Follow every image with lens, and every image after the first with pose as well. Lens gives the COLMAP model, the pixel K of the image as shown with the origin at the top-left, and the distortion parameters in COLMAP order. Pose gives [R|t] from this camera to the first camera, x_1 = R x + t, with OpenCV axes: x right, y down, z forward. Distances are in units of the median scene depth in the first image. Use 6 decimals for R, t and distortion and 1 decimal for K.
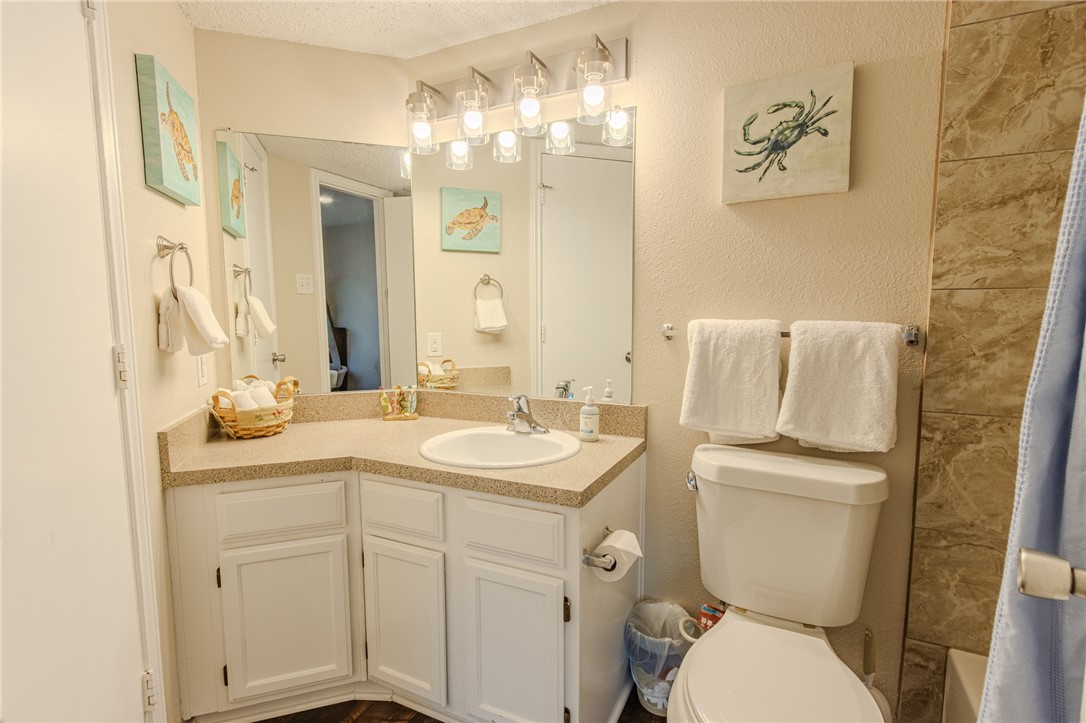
lens RADIAL K [[521.7, 0, 543.0], [0, 521.7, 361.5], [0, 0, 1]] dist [-0.001275, -0.000953]
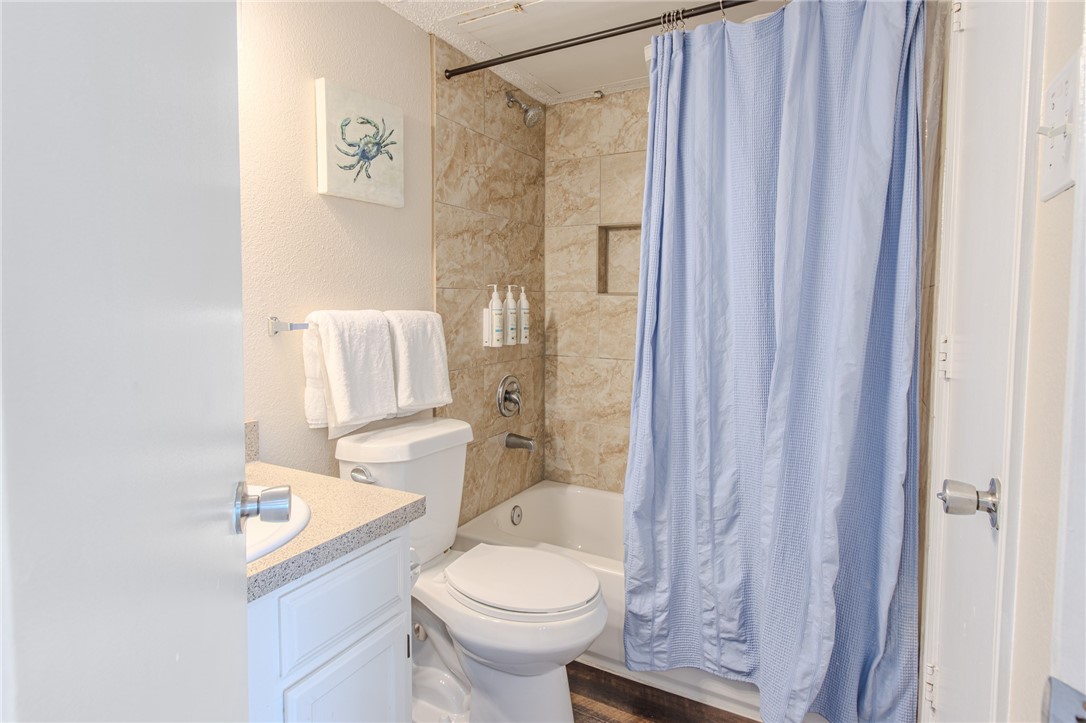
lens RADIAL K [[555.4, 0, 542.7], [0, 555.4, 326.7], [0, 0, 1]] dist [-0.001476, -0.000324]
pose [[0.070471, -0.039820, 0.996719, -0.733264], [0.091053, 0.995288, 0.033325, -0.052994], [-0.993349, 0.088406, 0.073765, 0.574920]]
